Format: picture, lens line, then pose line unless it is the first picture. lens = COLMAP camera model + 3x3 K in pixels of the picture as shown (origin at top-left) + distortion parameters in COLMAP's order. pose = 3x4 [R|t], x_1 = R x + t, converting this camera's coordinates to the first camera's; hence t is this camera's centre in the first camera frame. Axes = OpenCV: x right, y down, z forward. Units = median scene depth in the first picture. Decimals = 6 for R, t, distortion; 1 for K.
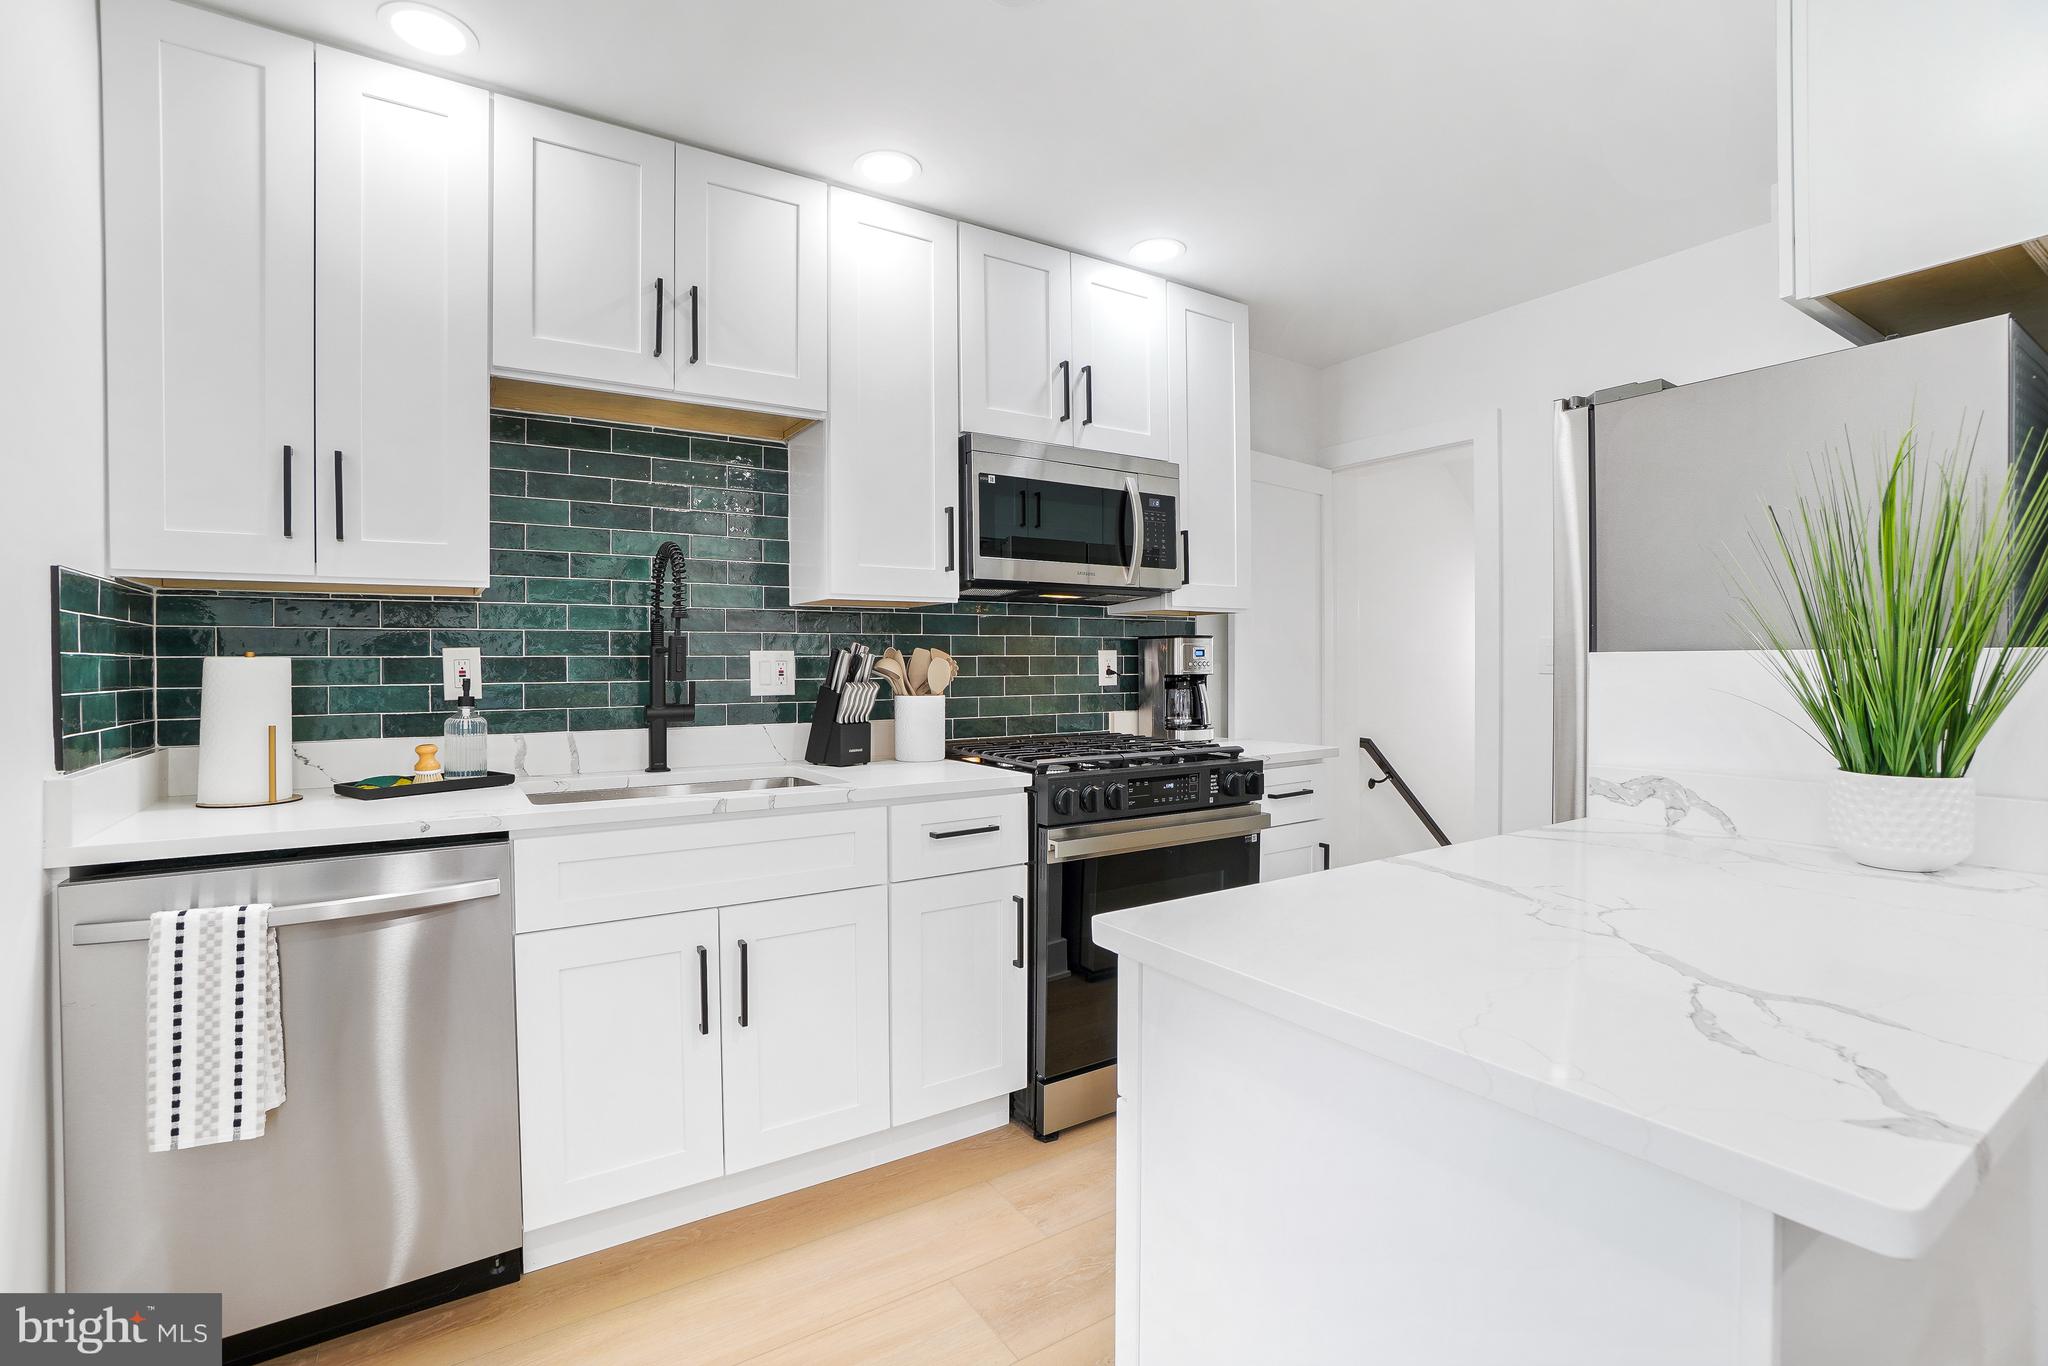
lens RADIAL K [[952.8, 0, 1024.0], [0, 952.8, 683.0], [0, 0, 1]] dist [-0.022628, 0.000653]
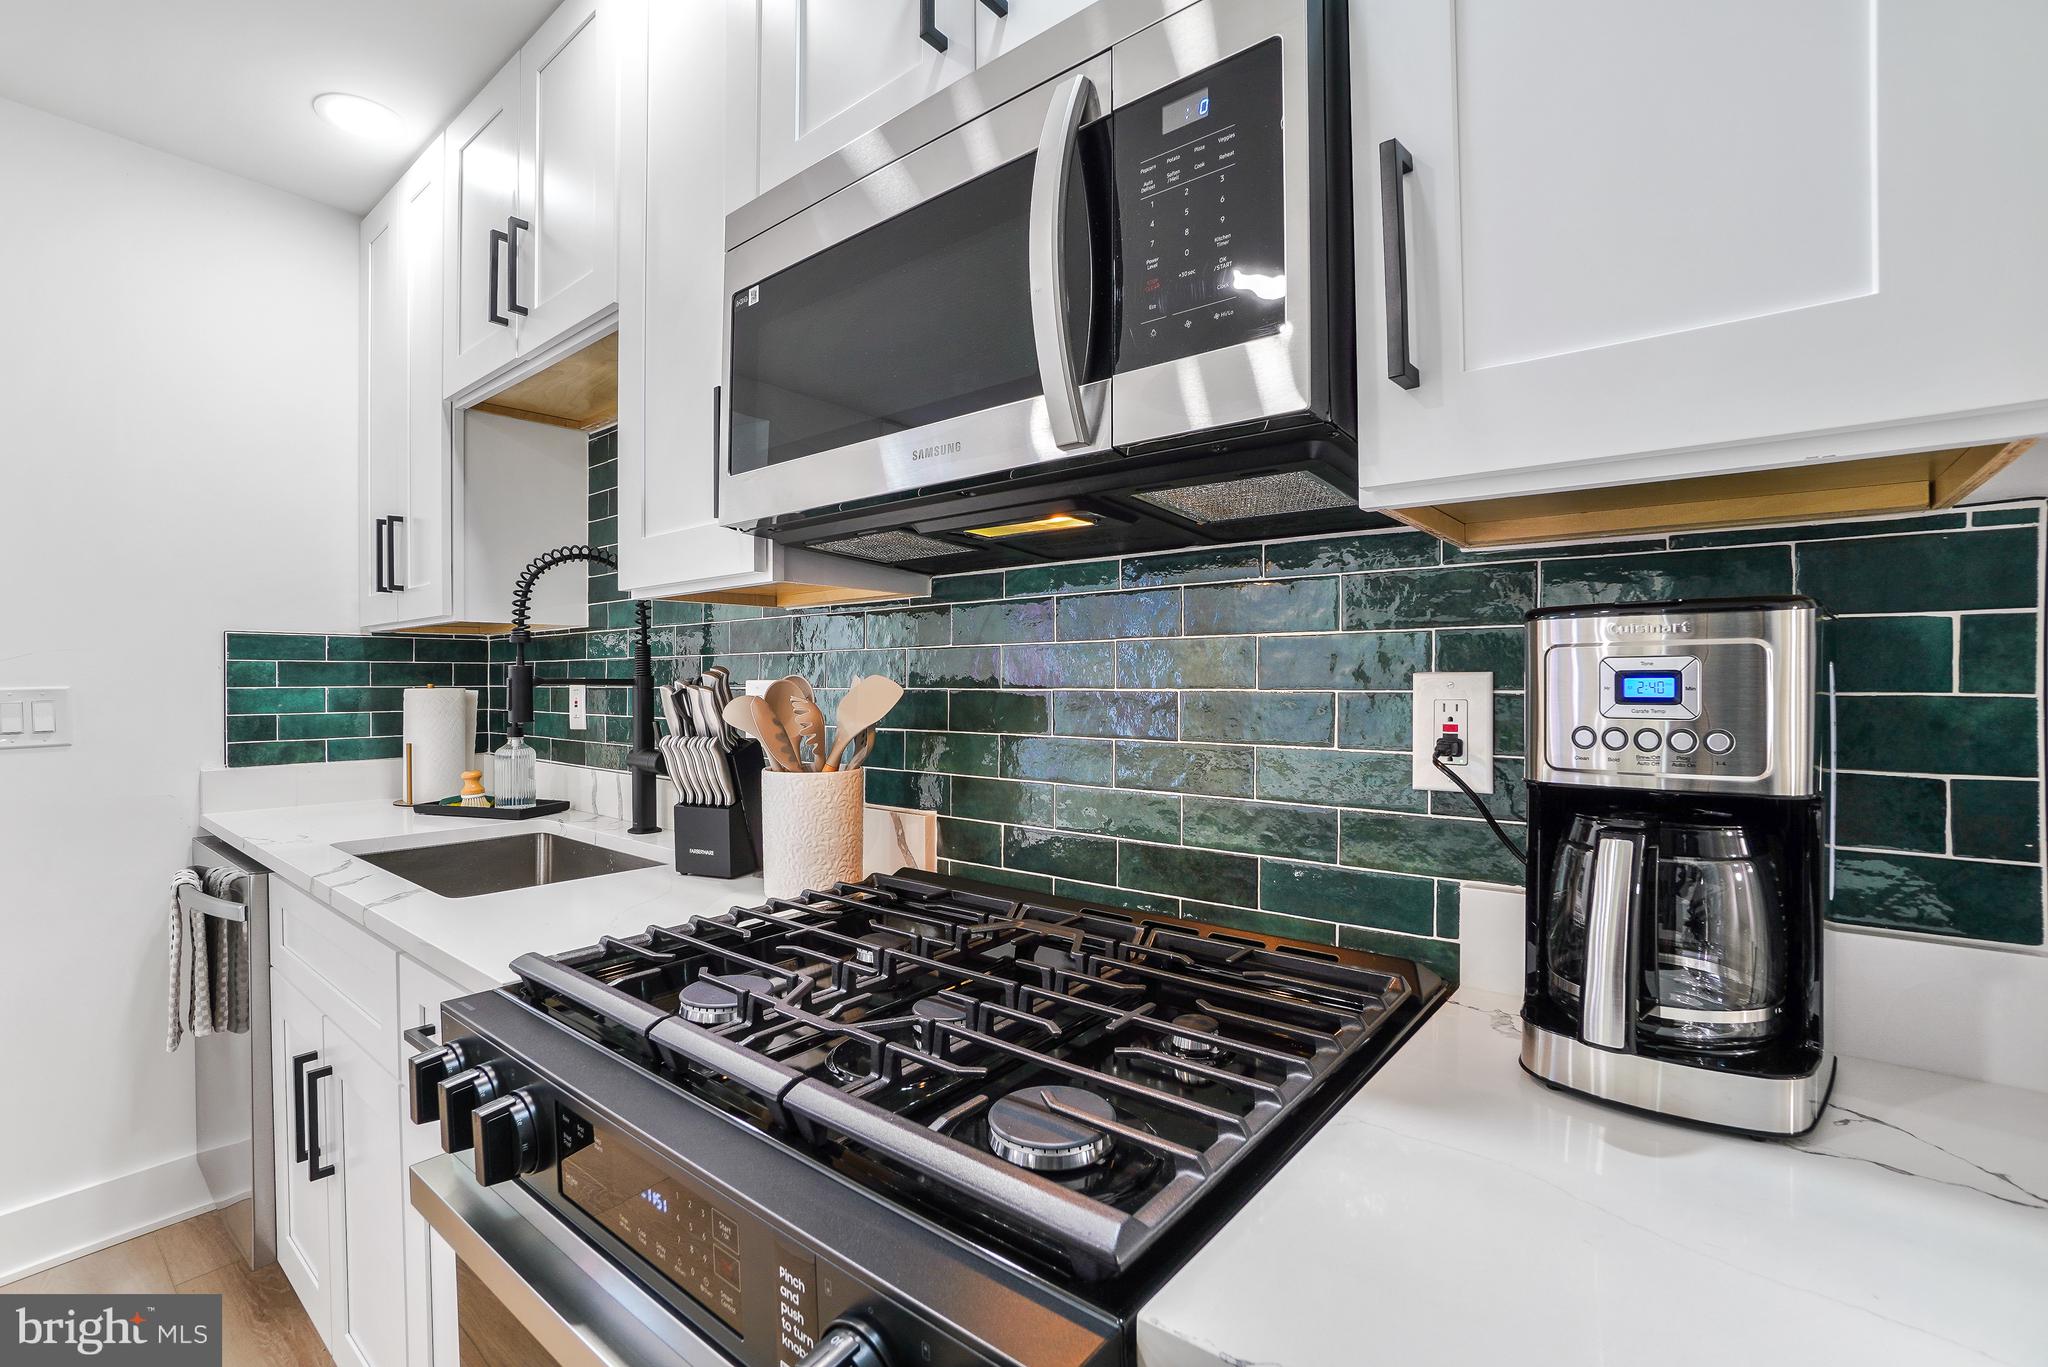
lens RADIAL K [[903.9, 0, 1012.3], [0, 903.9, 661.9], [0, 0, 1]] dist [-0.018285, 0.000265]
pose [[0.296023, -0.007287, -0.955153, 0.427653], [-0.011494, 0.999871, -0.011190, -0.045022], [0.955112, 0.014291, 0.295901, 1.069781]]
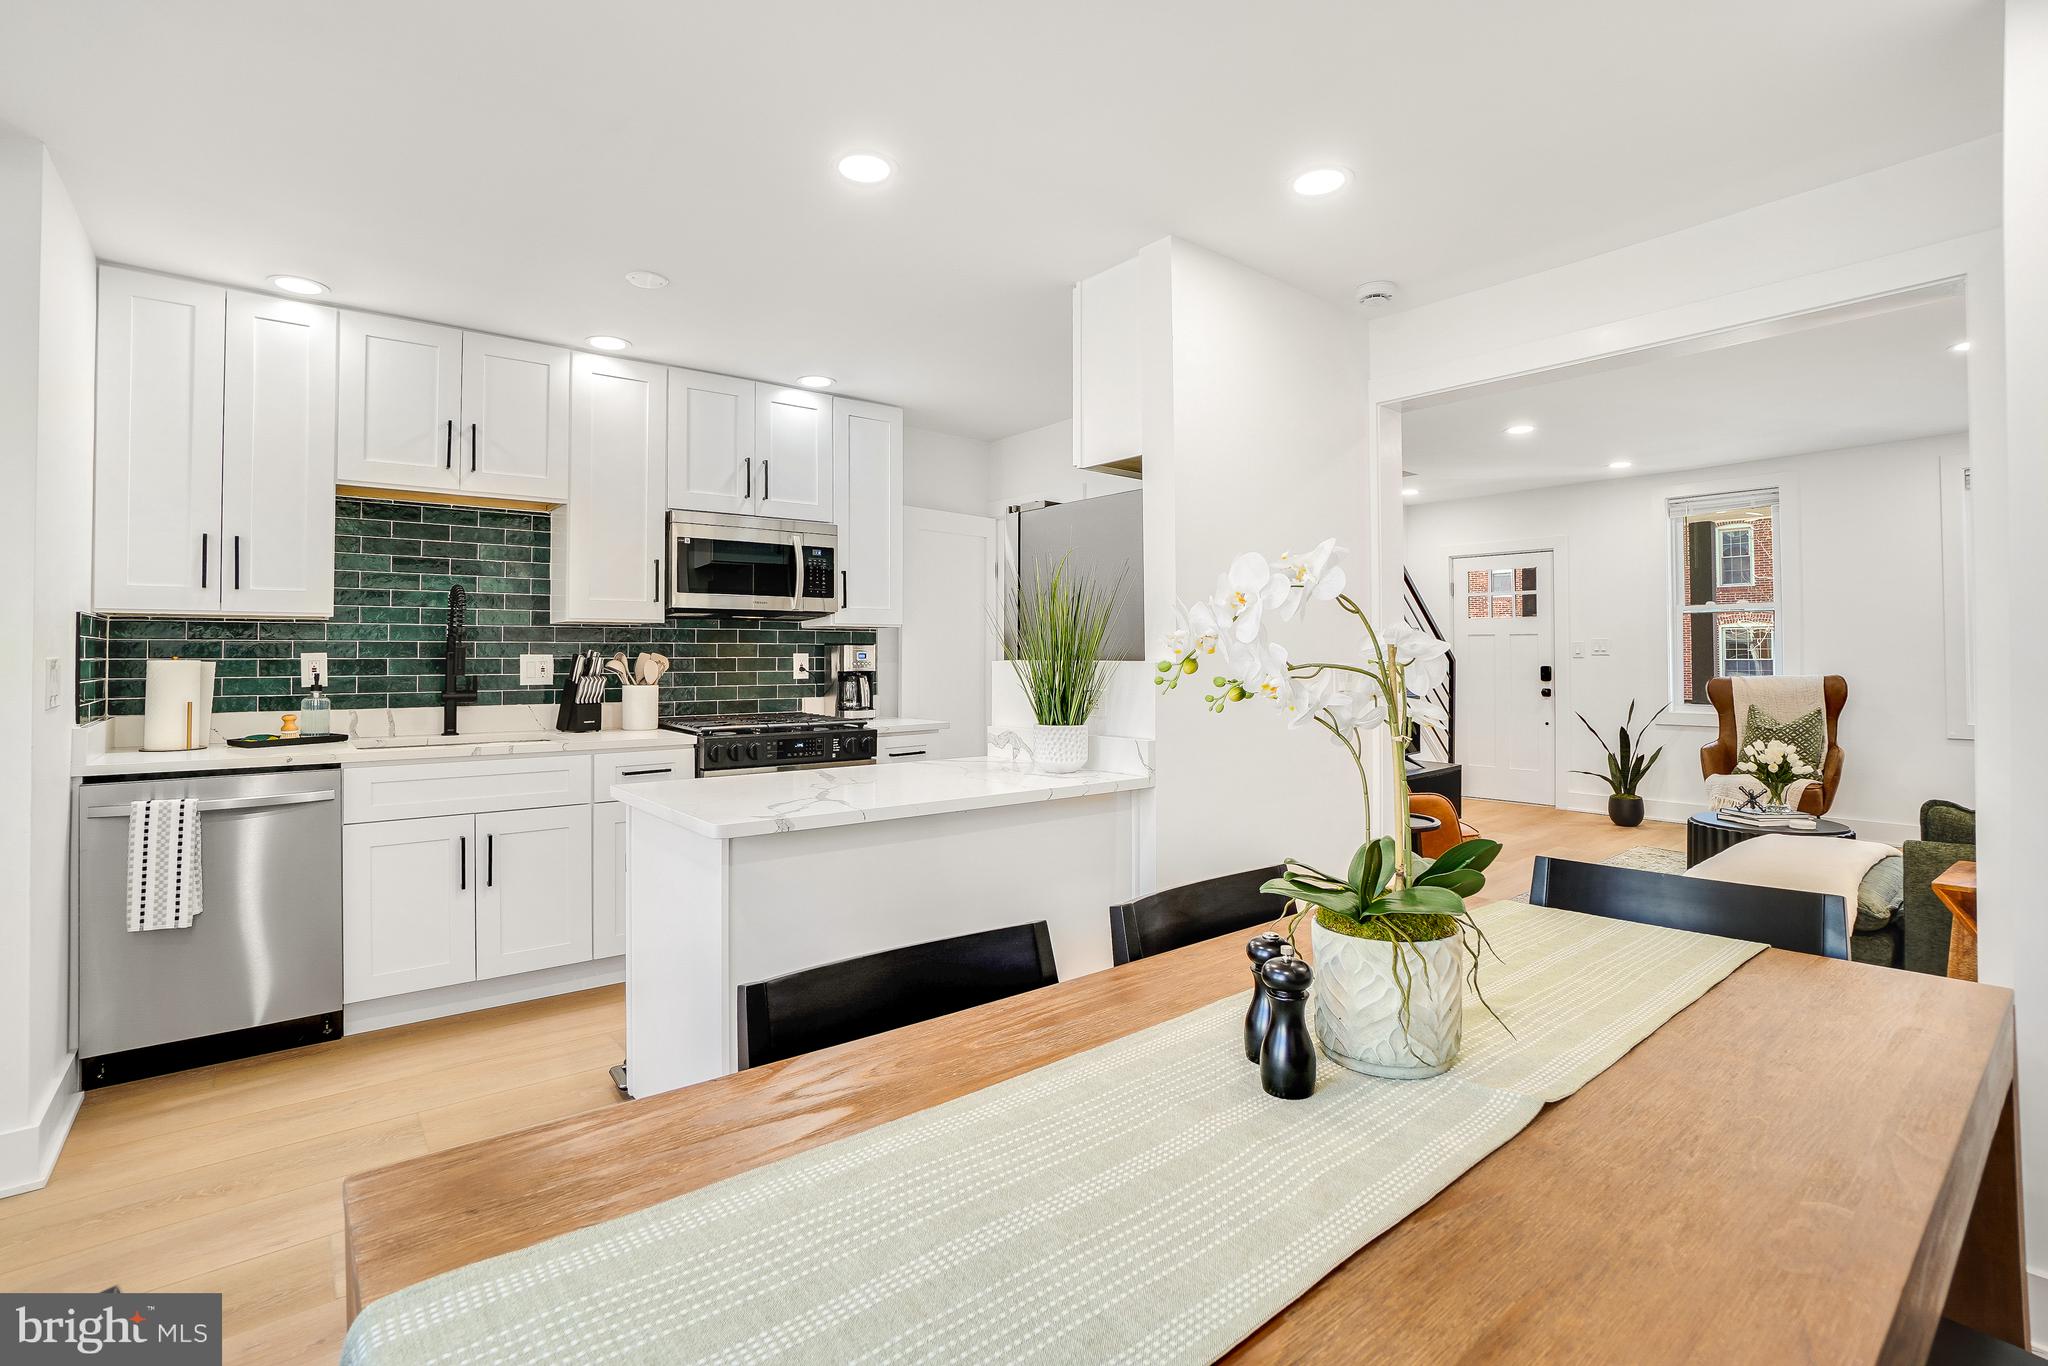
lens RADIAL K [[982.0, 0, 990.0], [0, 982.0, 653.7], [0, 0, 1]] dist [-0.004285, 0.000055]
pose [[0.997799, 0.004590, 0.066152, 0.364966], [-0.003126, 0.999748, -0.022218, -0.004171], [-0.066237, 0.021962, 0.997562, -0.609689]]
